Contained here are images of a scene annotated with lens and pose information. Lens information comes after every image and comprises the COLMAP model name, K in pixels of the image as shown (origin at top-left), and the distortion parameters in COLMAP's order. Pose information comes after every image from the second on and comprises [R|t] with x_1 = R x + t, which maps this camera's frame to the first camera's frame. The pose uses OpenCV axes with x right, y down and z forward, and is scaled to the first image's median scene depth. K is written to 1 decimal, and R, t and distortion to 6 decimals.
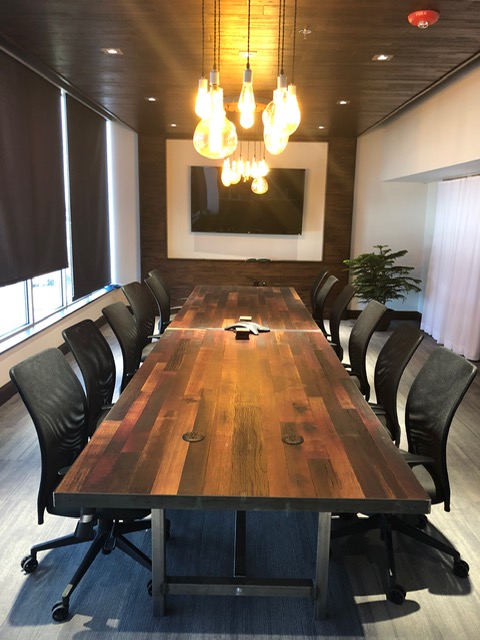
lens RADIAL K [[520.5, 0, 239.5], [0, 520.5, 316.5], [0, 0, 1]] dist [0.003780, -0.005502]
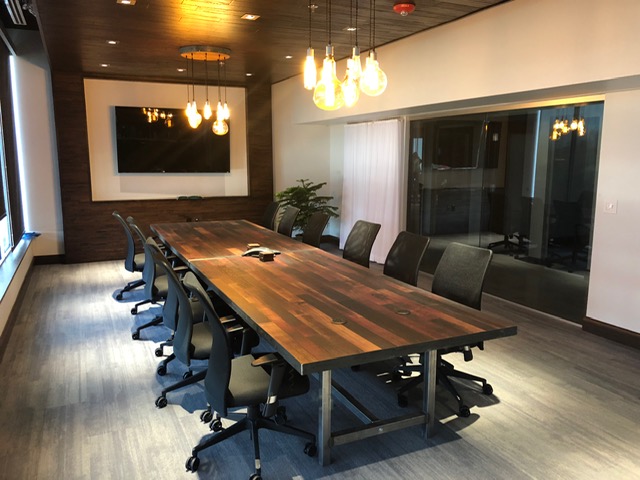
lens RADIAL K [[520.5, 0, 321.8], [0, 520.5, 242.8], [0, 0, 1]] dist [0.003780, -0.005502]
pose [[0.902617, -0.086412, 0.421682, -0.189714], [0.096581, 0.995321, -0.002769, 0.009686], [-0.419470, 0.043226, 0.906739, -0.050928]]
